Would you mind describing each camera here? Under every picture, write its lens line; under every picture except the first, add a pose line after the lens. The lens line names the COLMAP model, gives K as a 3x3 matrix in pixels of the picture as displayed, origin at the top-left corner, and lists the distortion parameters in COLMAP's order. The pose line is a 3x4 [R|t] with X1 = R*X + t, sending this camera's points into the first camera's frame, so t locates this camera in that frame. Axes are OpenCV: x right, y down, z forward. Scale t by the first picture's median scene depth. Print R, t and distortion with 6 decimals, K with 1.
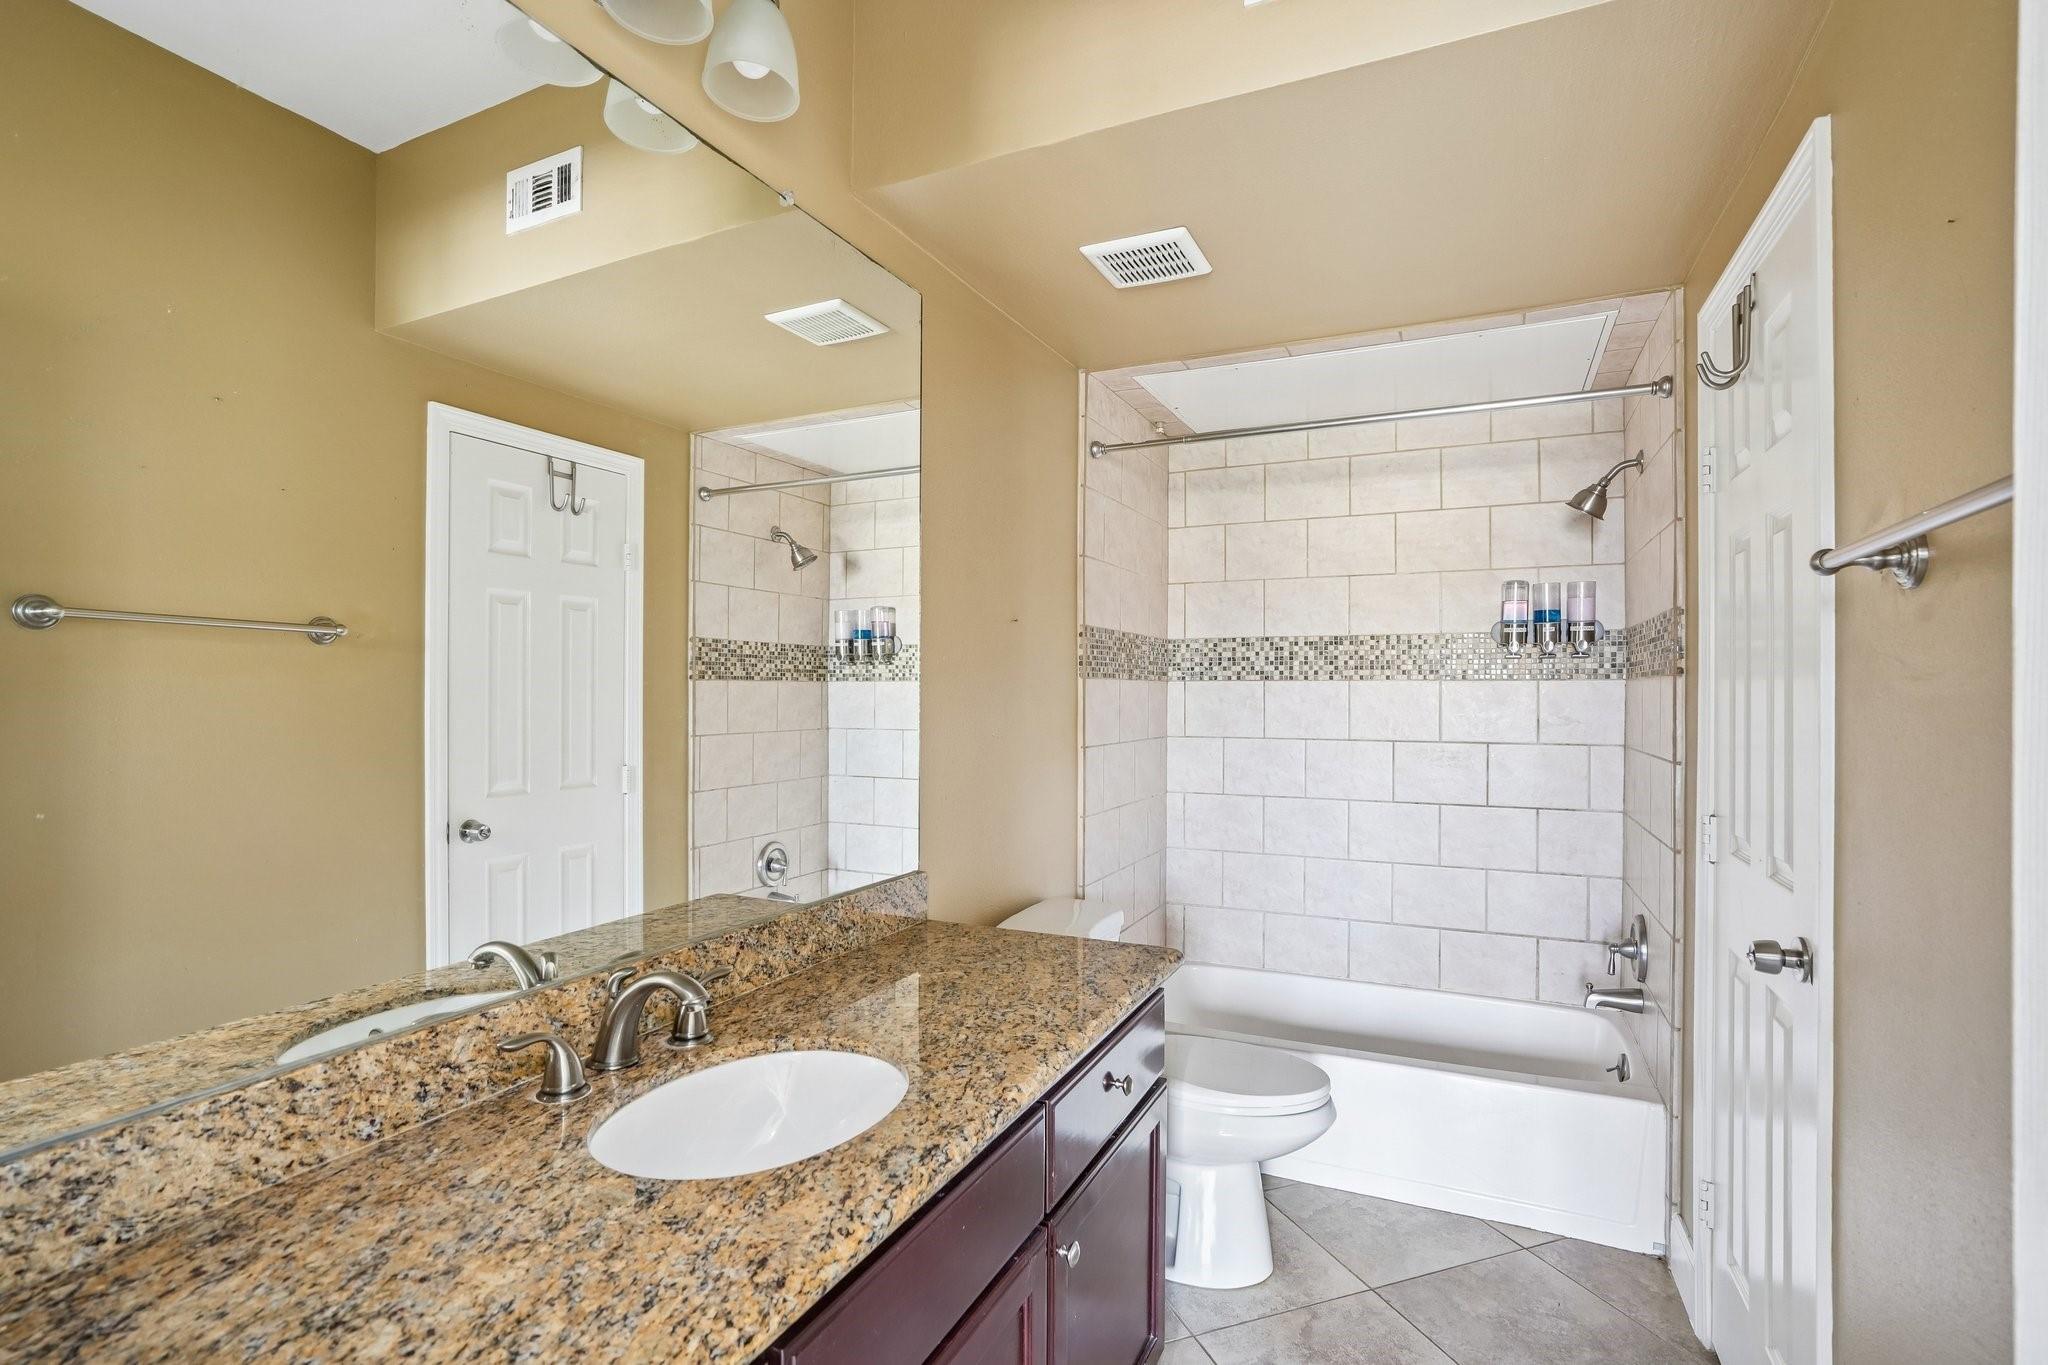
lens RADIAL K [[944.9, 0, 1024.0], [0, 944.9, 682.5], [0, 0, 1]] dist [-0.035597, 0.000153]
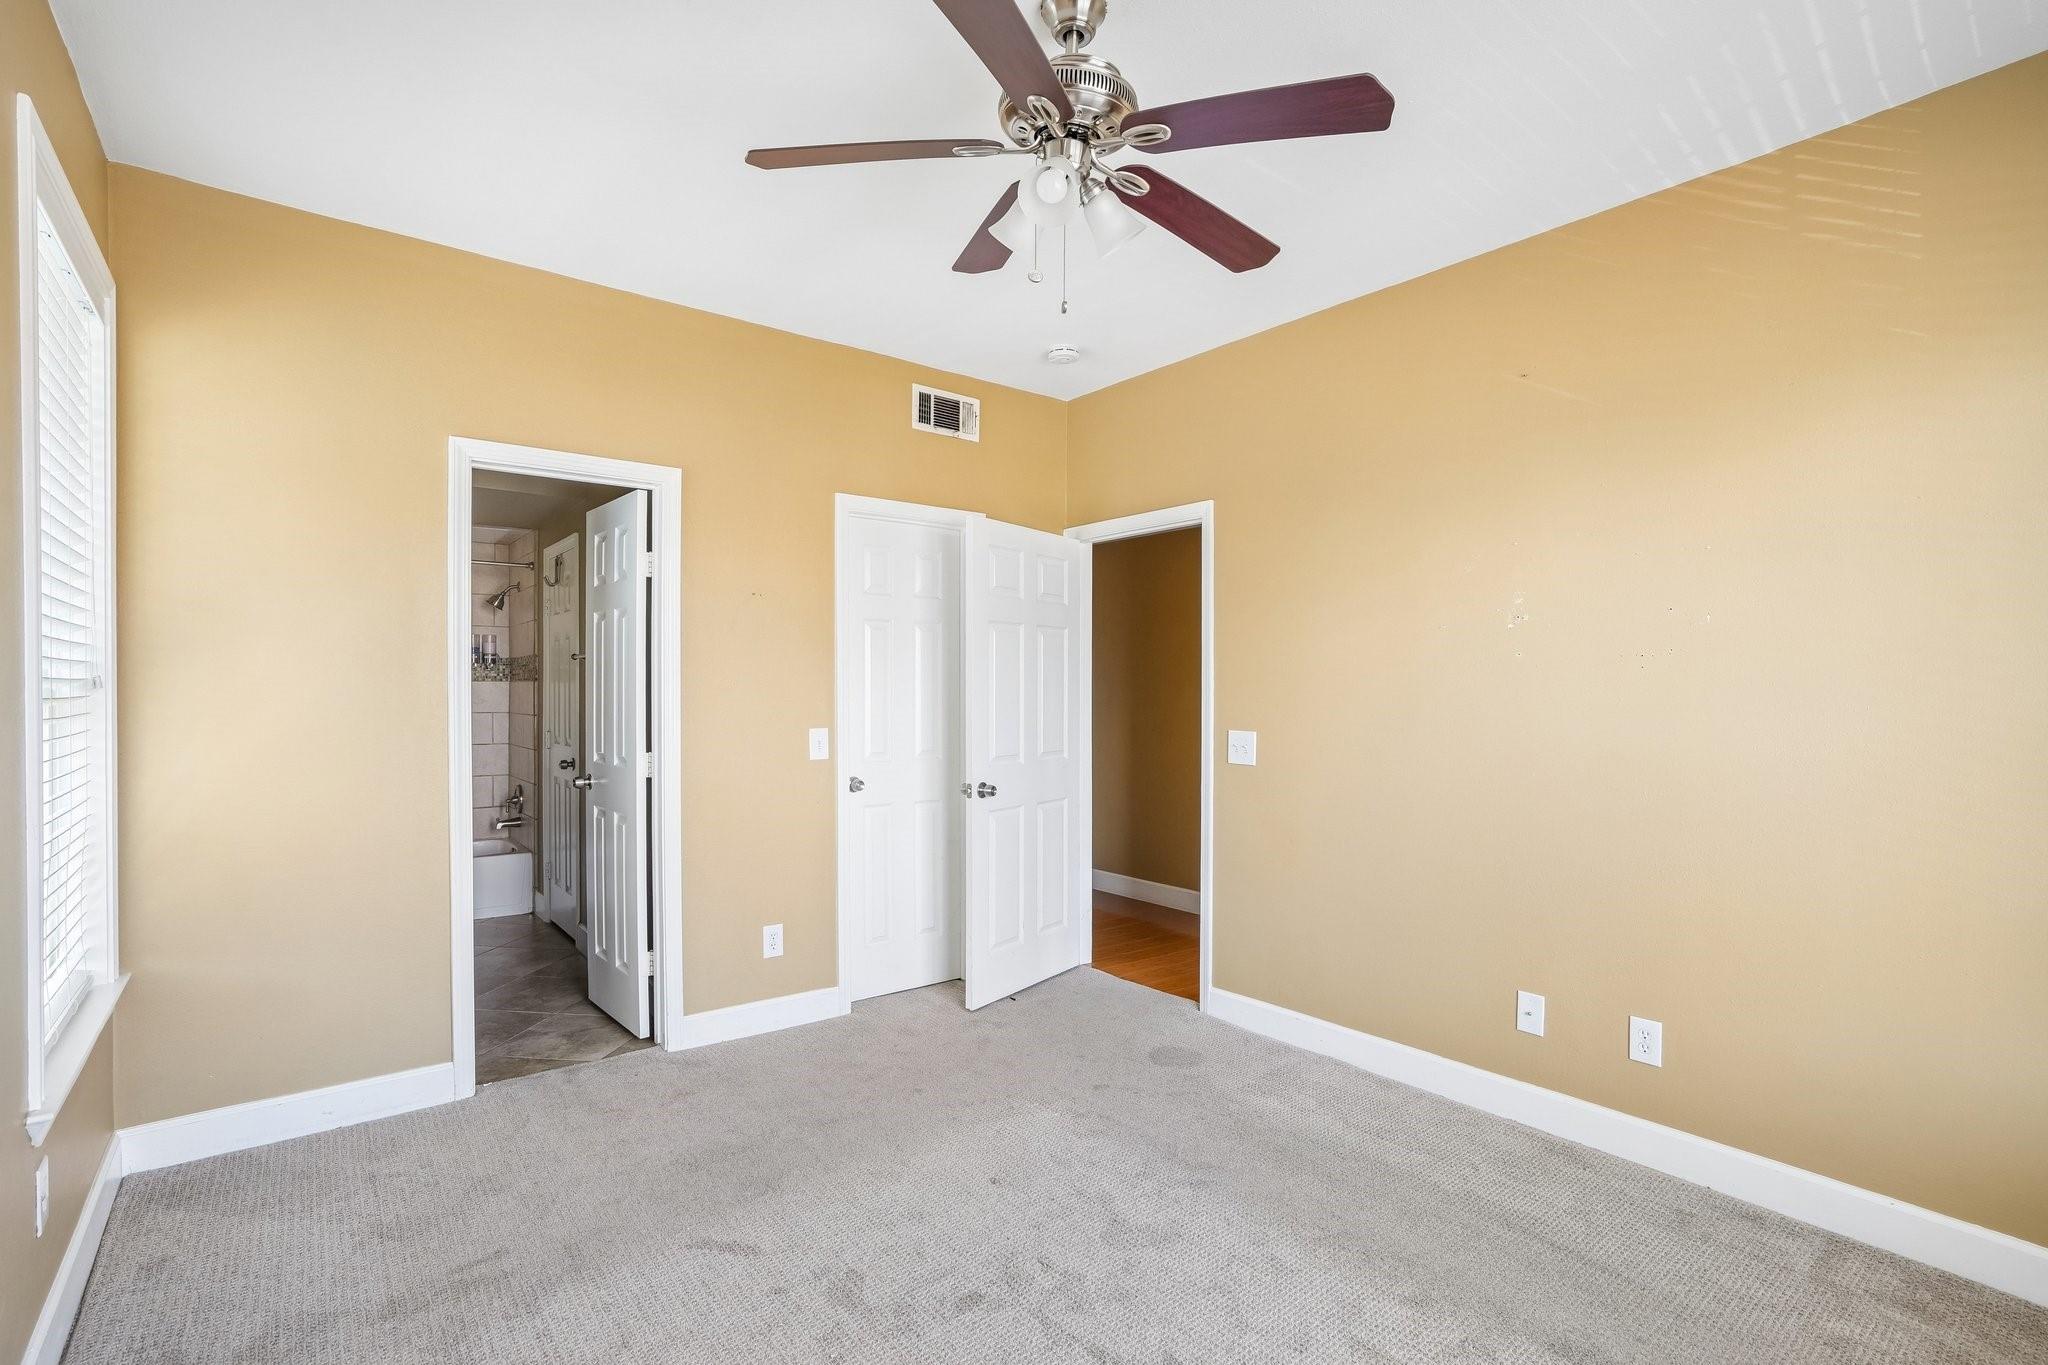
lens RADIAL K [[944.9, 0, 1024.0], [0, 944.9, 682.5], [0, 0, 1]] dist [-0.035597, 0.000153]
pose [[0.440621, -0.006033, 0.897673, -0.850253], [-0.001914, 0.999969, 0.007660, -0.021656], [-0.897691, -0.005094, 0.440595, -1.126082]]
